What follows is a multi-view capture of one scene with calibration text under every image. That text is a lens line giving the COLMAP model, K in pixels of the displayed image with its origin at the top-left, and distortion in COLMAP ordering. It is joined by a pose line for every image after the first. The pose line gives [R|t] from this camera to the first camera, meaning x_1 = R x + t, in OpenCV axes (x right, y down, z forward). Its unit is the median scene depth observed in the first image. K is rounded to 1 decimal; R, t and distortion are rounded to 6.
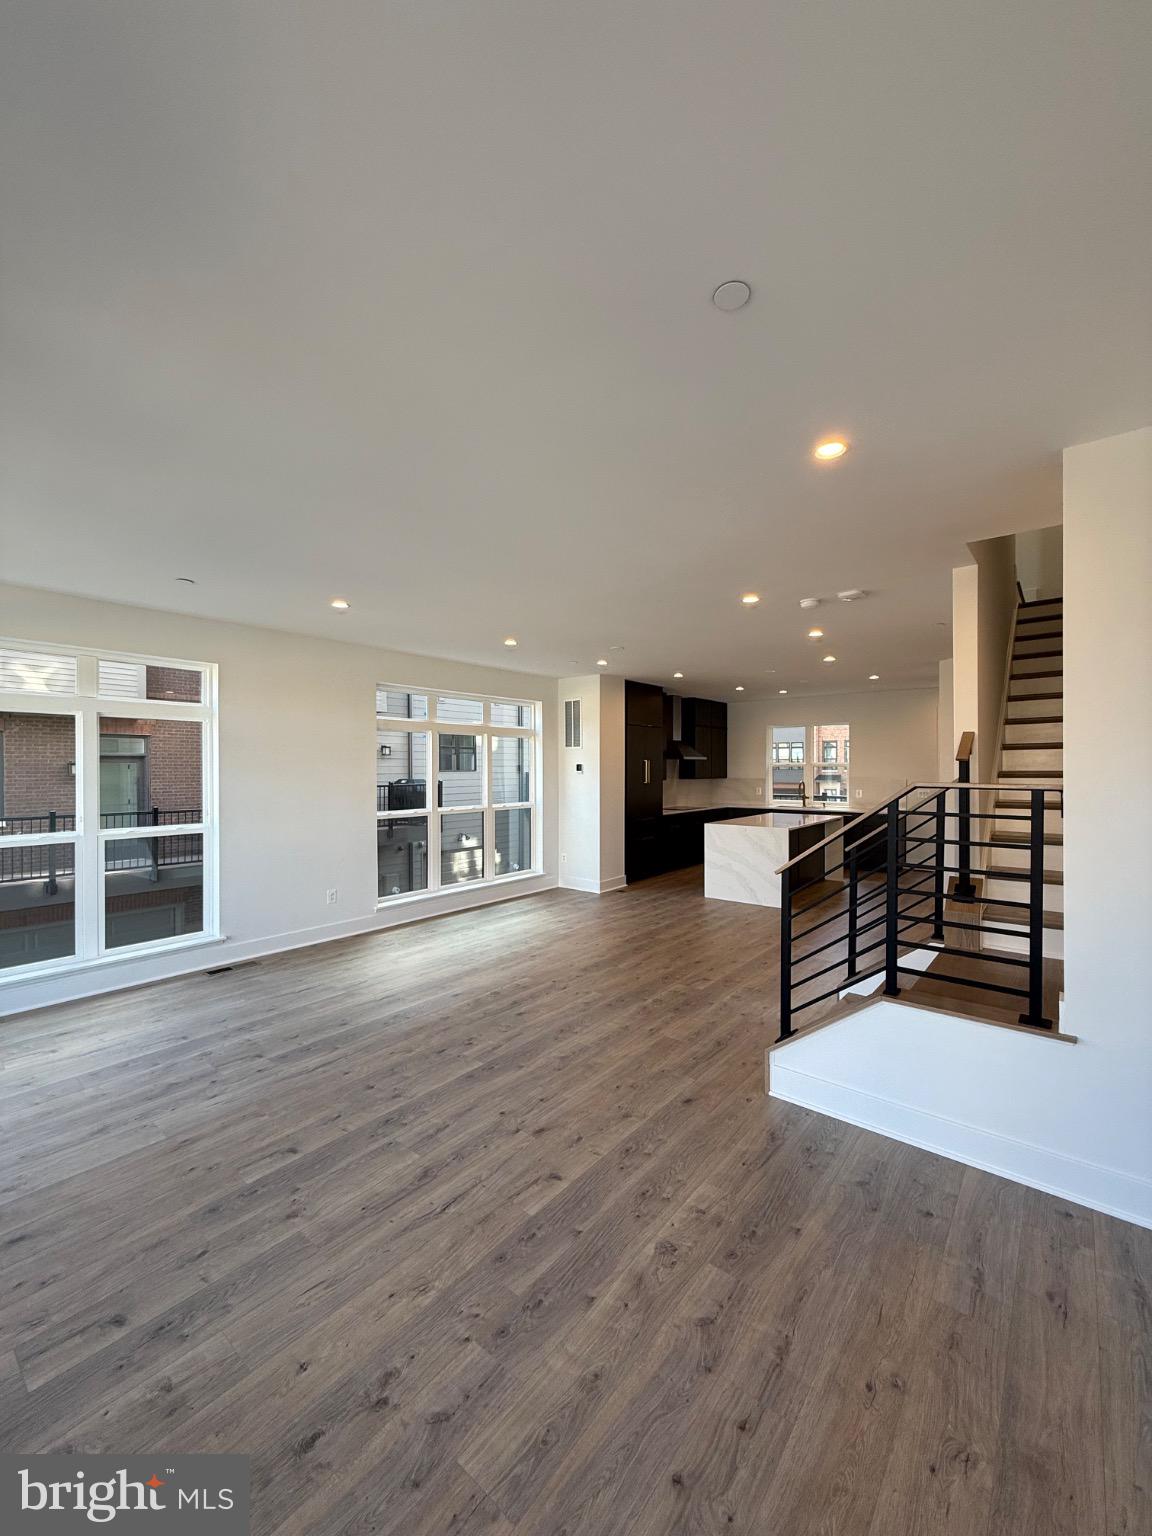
lens RADIAL K [[613.8, 0, 576.0], [0, 613.8, 768.0], [0, 0, 1]] dist [-0.004112, 0.000257]
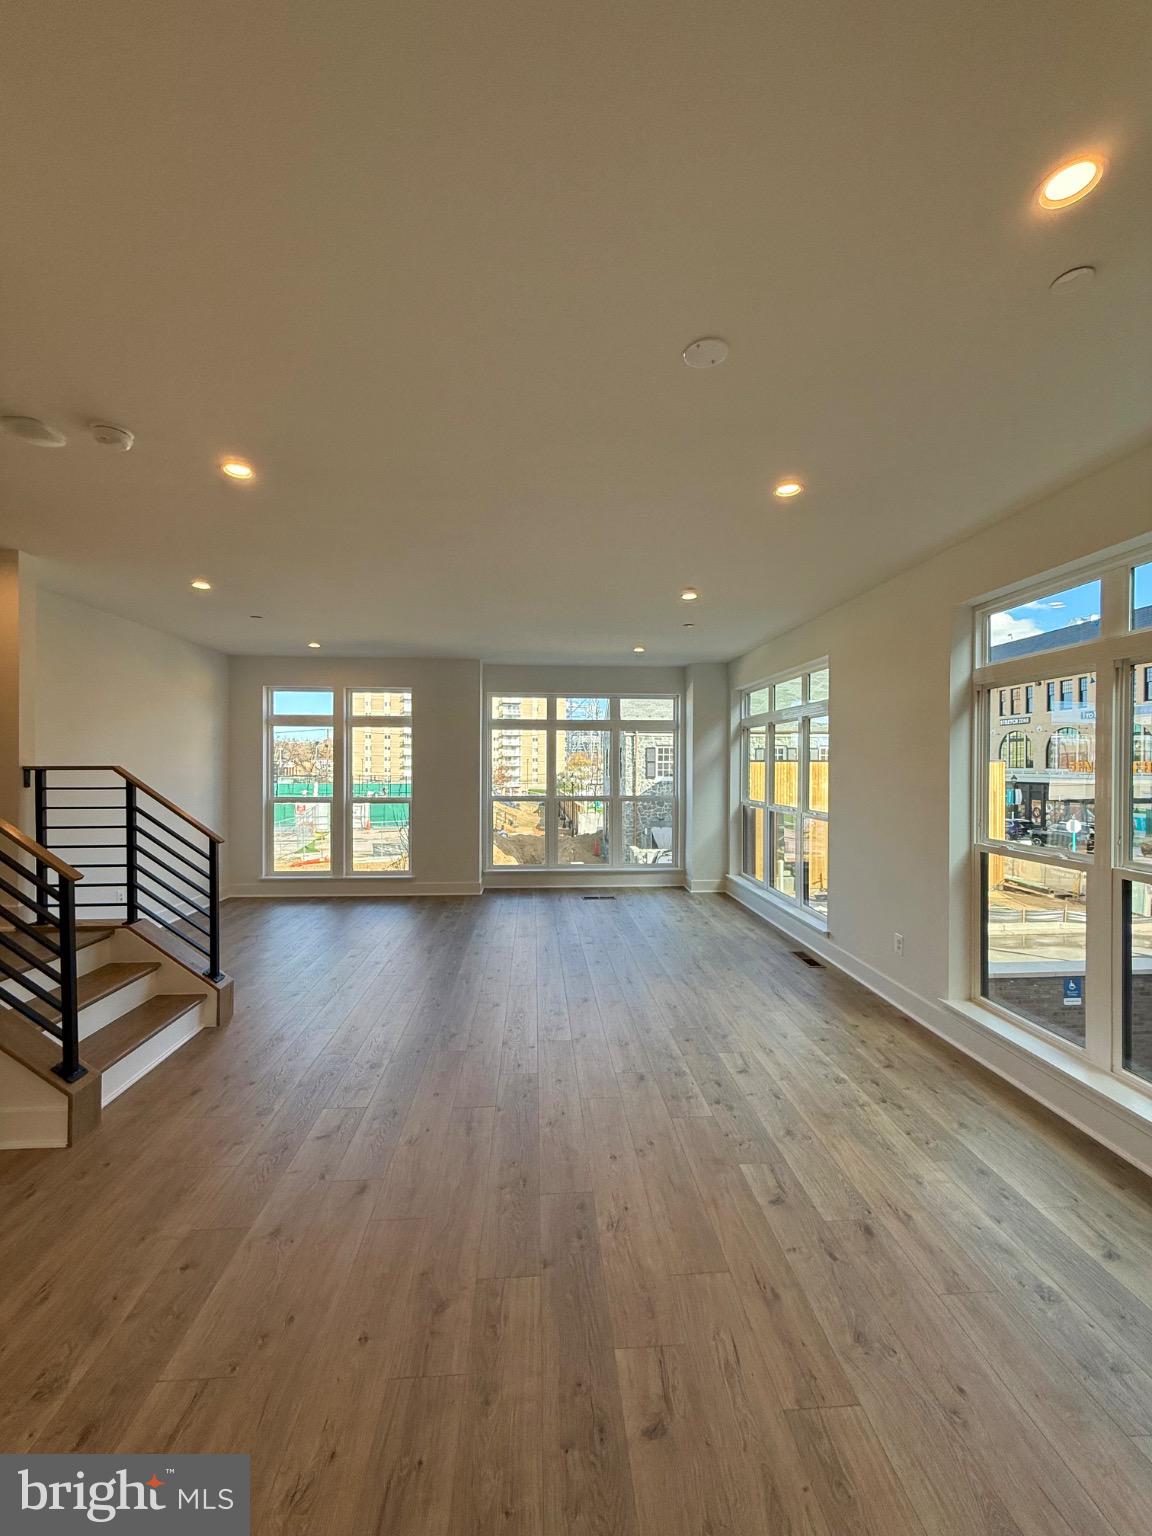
lens RADIAL K [[613.8, 0, 576.0], [0, 613.8, 768.0], [0, 0, 1]] dist [-0.004112, 0.000257]
pose [[-0.727837, 0.003266, -0.685743, 0.448992], [-0.005008, 0.999937, 0.010078, 0.006924], [0.685732, 0.010770, -0.727774, 1.645751]]
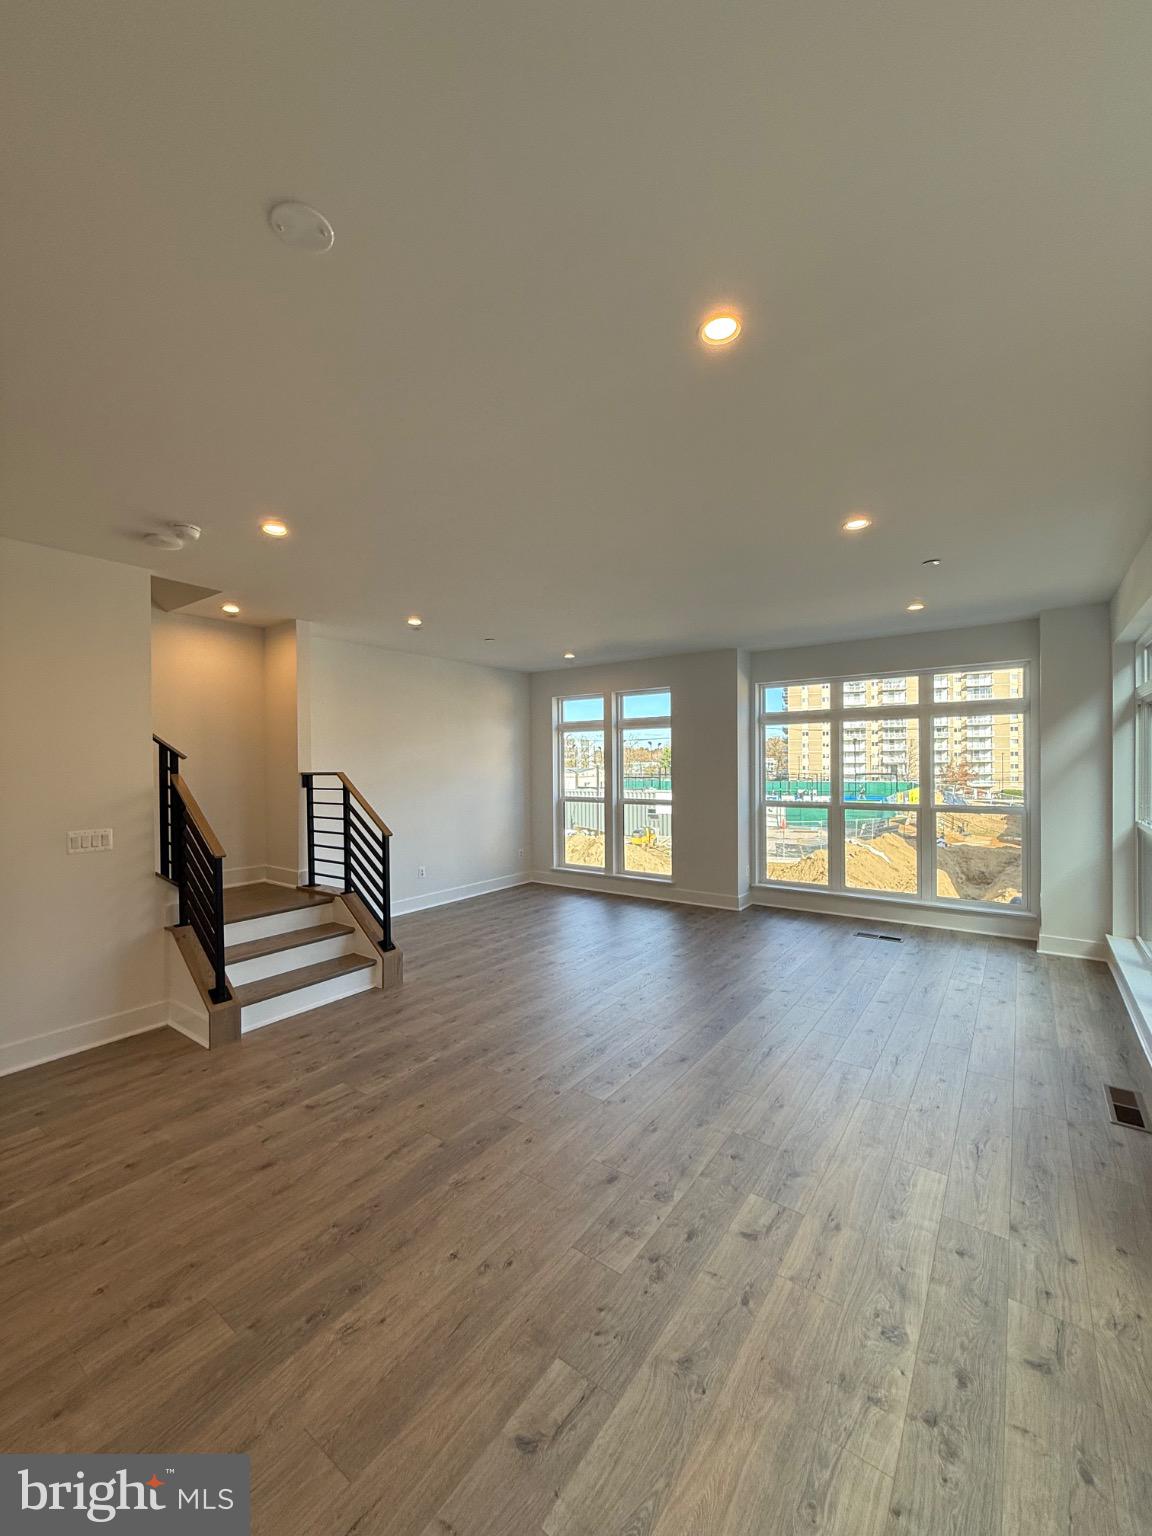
lens RADIAL K [[613.8, 0, 576.0], [0, 613.8, 768.0], [0, 0, 1]] dist [-0.004112, 0.000257]
pose [[-0.998576, 0.011782, -0.052025, -0.027068], [0.011176, 0.999867, 0.011919, 0.000063], [0.052158, 0.011321, -0.998575, 1.721510]]
